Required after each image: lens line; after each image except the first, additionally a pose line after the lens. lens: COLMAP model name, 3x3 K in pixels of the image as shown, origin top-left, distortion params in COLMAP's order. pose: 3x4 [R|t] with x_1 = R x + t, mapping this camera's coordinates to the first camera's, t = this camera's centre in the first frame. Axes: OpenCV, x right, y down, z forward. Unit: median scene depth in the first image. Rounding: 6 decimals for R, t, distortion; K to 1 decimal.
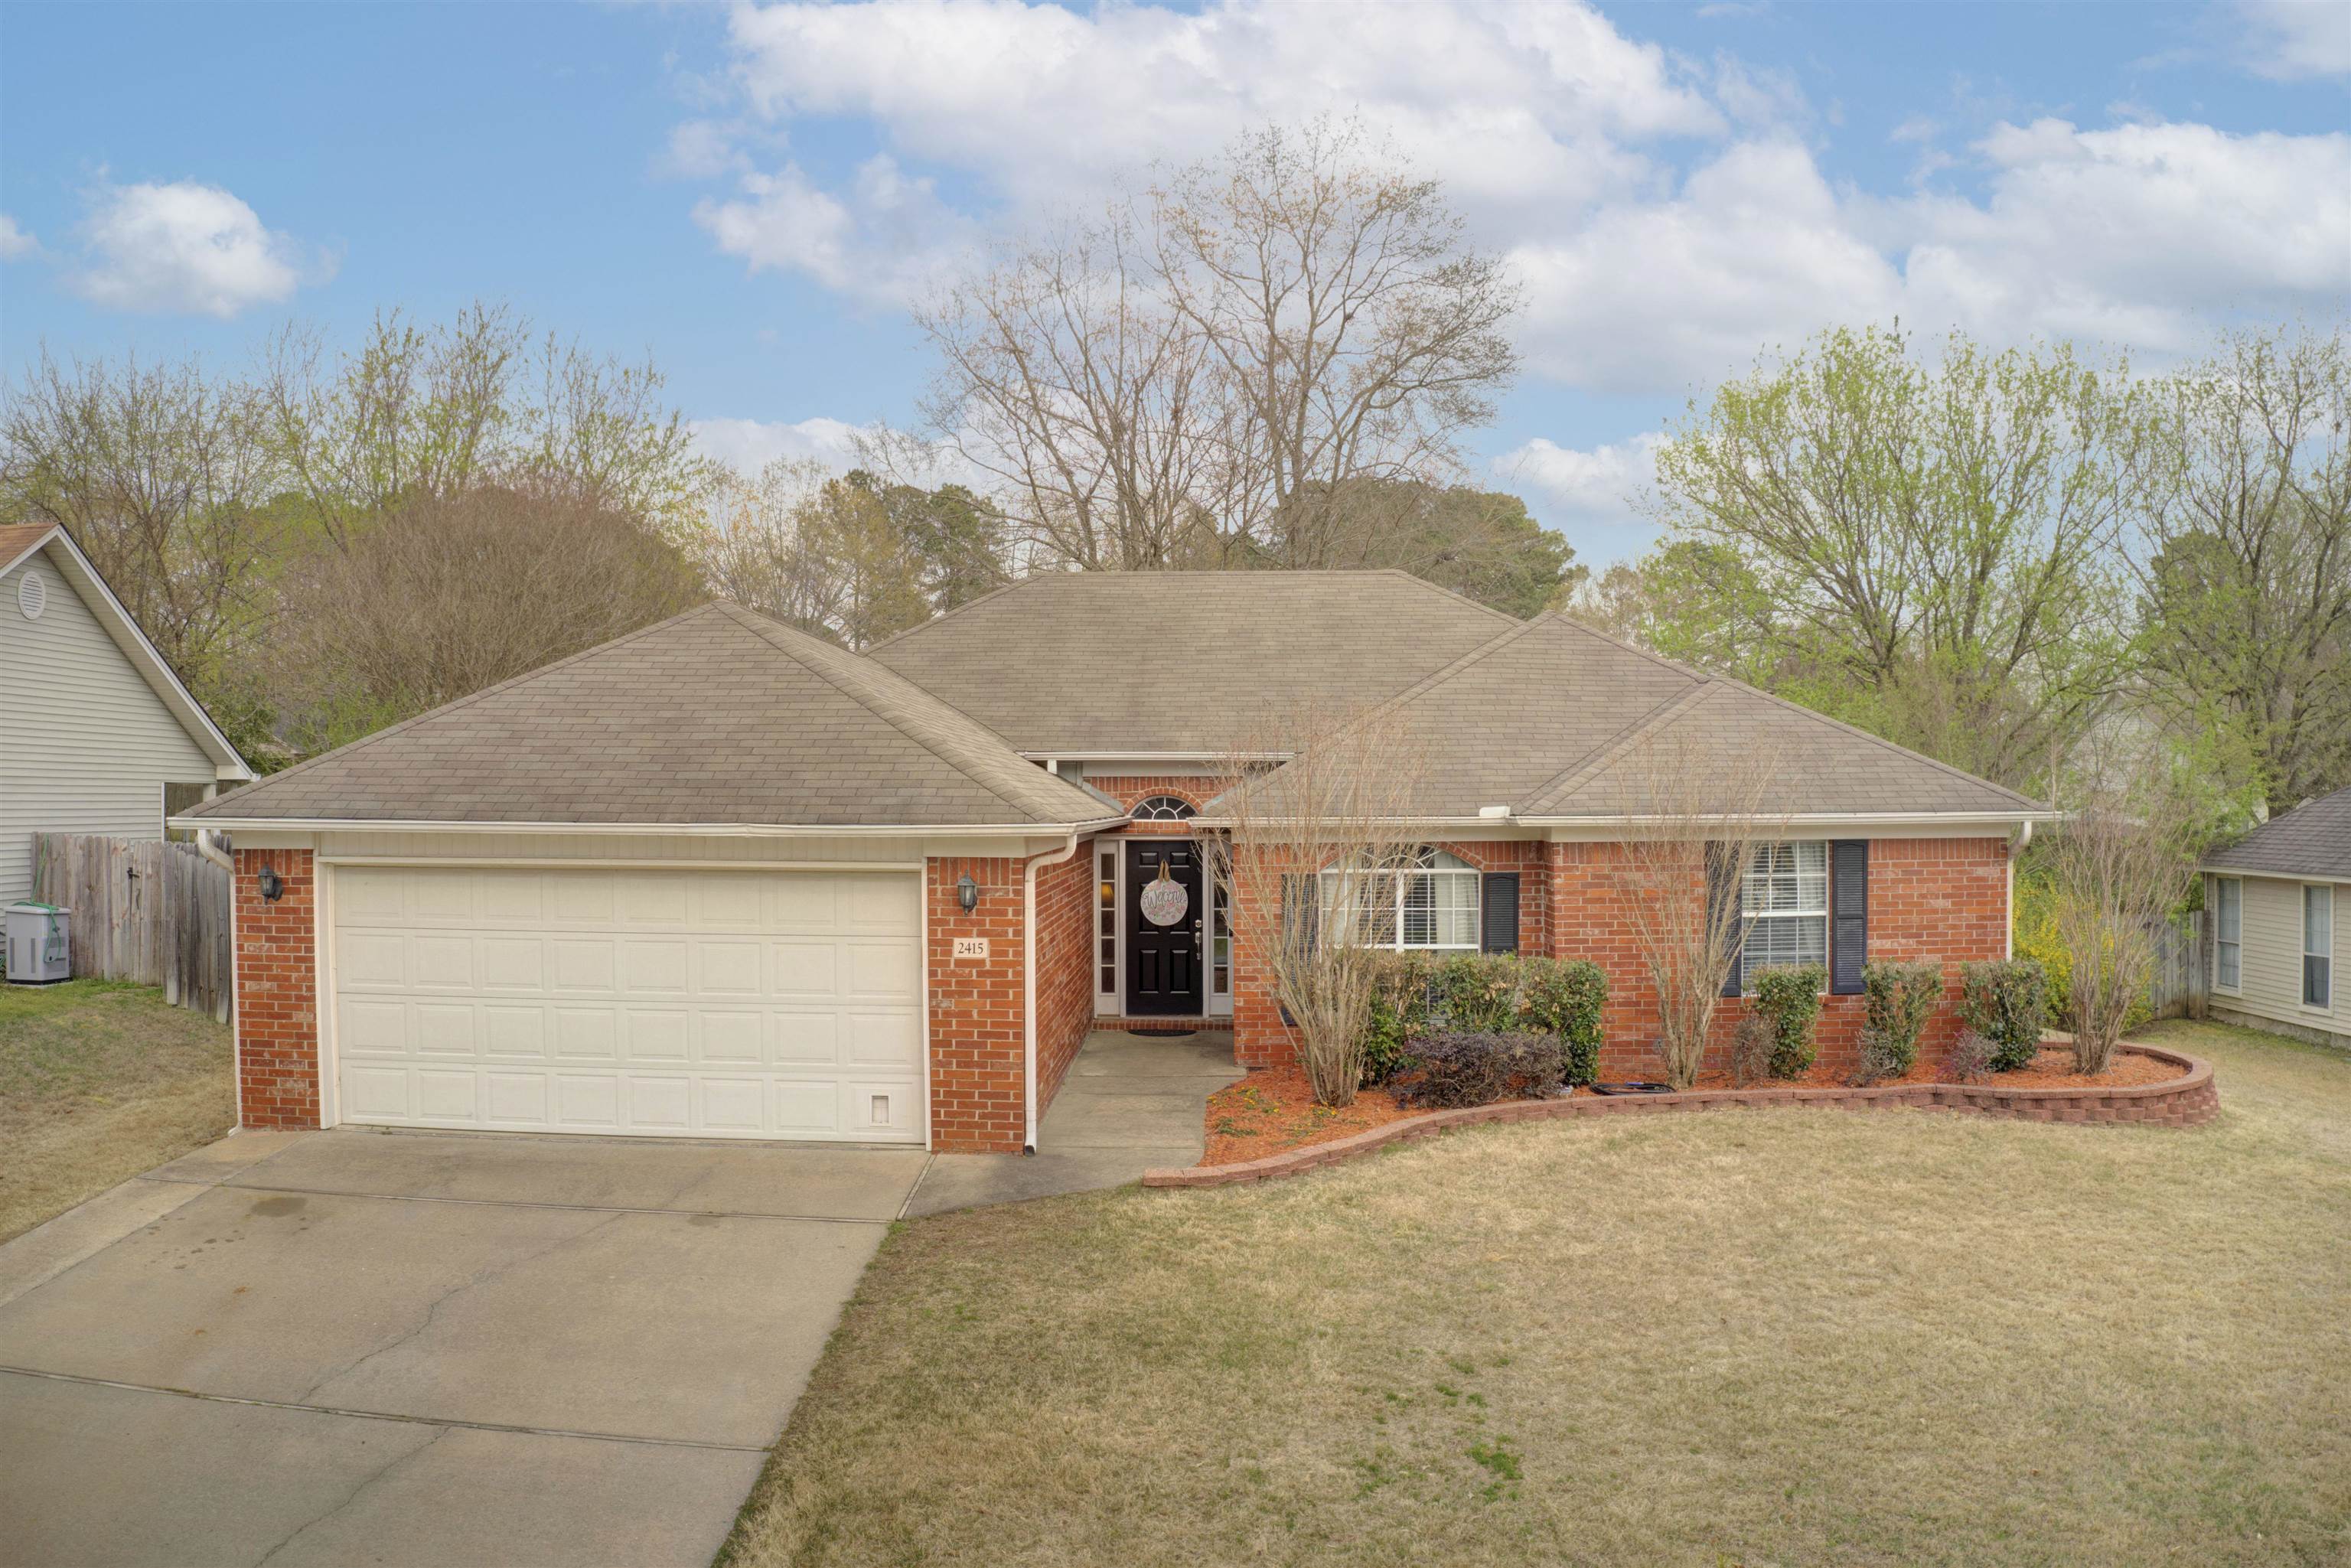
lens RADIAL K [[1856.6, 0, 1175.5], [0, 1856.6, 784.0], [0, 0, 1]] dist [-0.199384, 0.019292]
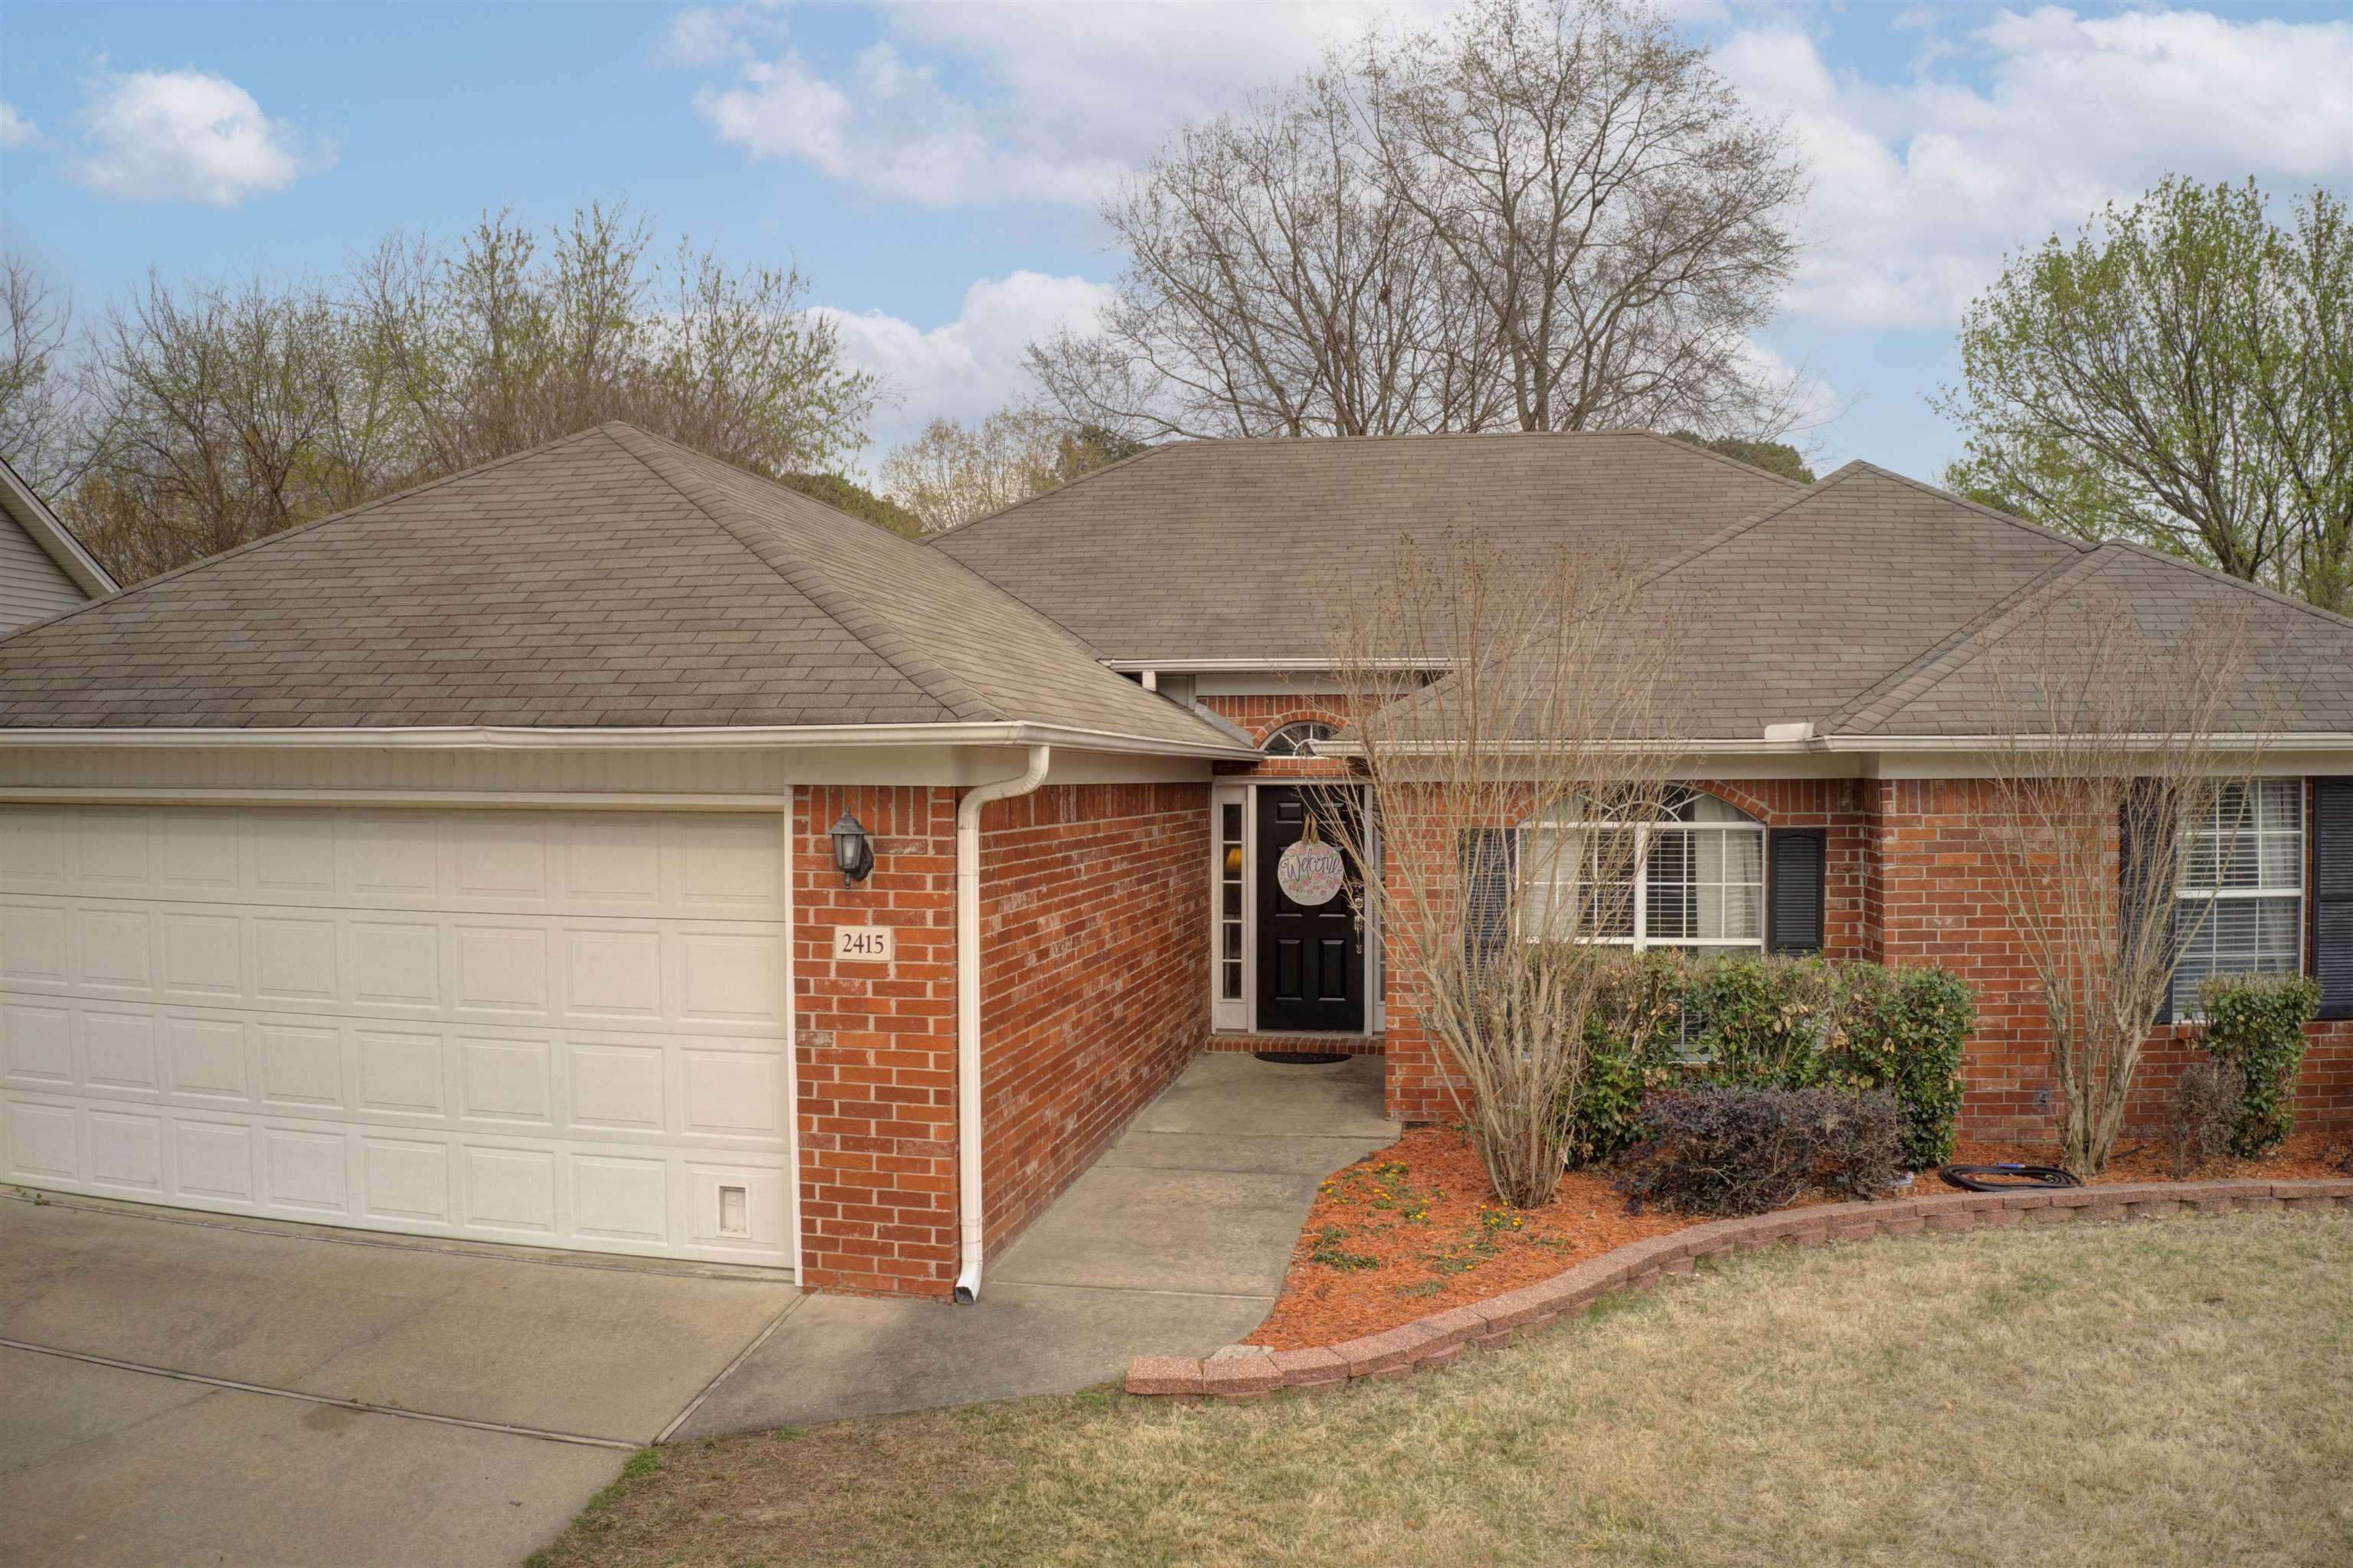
lens RADIAL K [[1858.3, 0, 1176.5], [0, 1858.3, 784.0], [0, 0, 1]] dist [-0.199384, 0.019292]
pose [[0.989913, 0.001003, -0.141671, 0.058052], [0.000828, 0.999917, 0.012867, 0.027504], [0.141672, -0.012854, 0.989830, 0.385231]]
